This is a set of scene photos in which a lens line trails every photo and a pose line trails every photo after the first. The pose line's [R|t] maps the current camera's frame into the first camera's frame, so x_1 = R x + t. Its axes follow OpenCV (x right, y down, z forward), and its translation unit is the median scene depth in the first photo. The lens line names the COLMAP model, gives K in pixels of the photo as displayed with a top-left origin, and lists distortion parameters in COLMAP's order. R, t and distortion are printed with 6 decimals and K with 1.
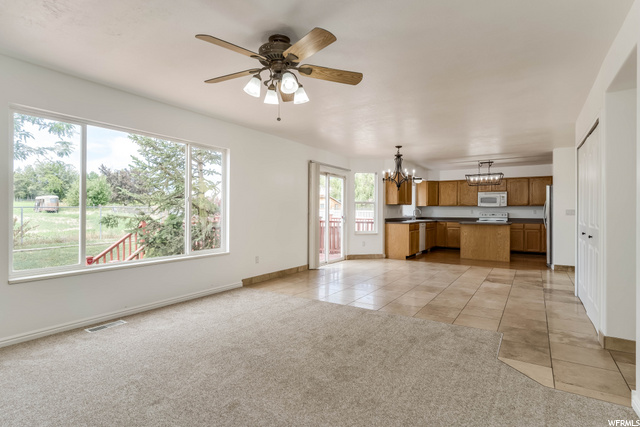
lens RADIAL K [[325.6, 0, 319.8], [0, 325.6, 210.4], [0, 0, 1]] dist [-0.011110, 0.003545]
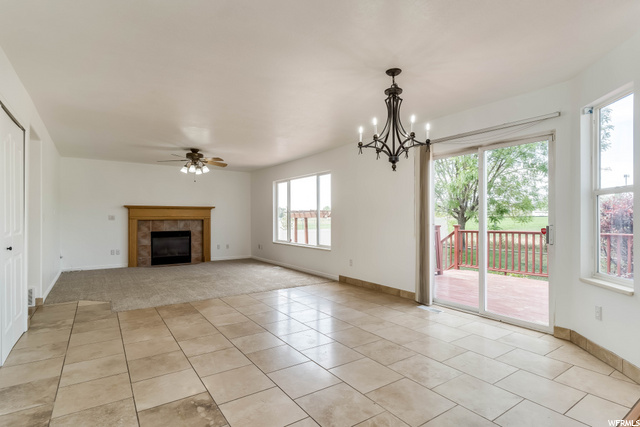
lens RADIAL K [[325.6, 0, 321.8], [0, 325.6, 210.2], [0, 0, 1]] dist [-0.011110, 0.003545]
pose [[-0.375982, -0.027621, -0.926215, 0.529313], [-0.002252, 0.999580, -0.028895, 0.005932], [0.926624, -0.008778, -0.375886, 0.821707]]
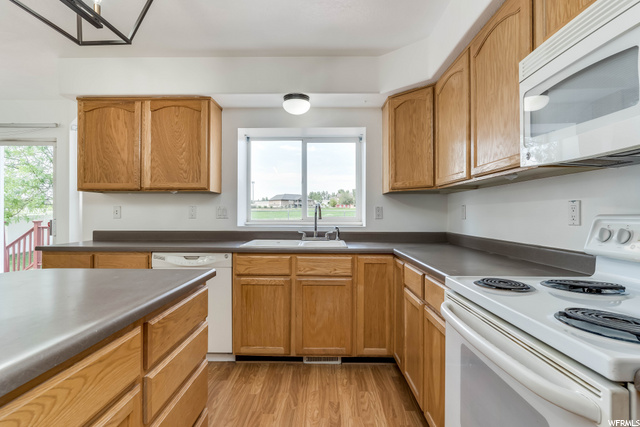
lens RADIAL K [[325.6, 0, 318.5], [0, 325.6, 214.4], [0, 0, 1]] dist [-0.011110, 0.003545]
pose [[0.533832, -0.002320, -0.845587, 0.643679], [0.003378, 0.999994, -0.000611, 0.006347], [0.845584, -0.002530, 0.533837, 0.998082]]
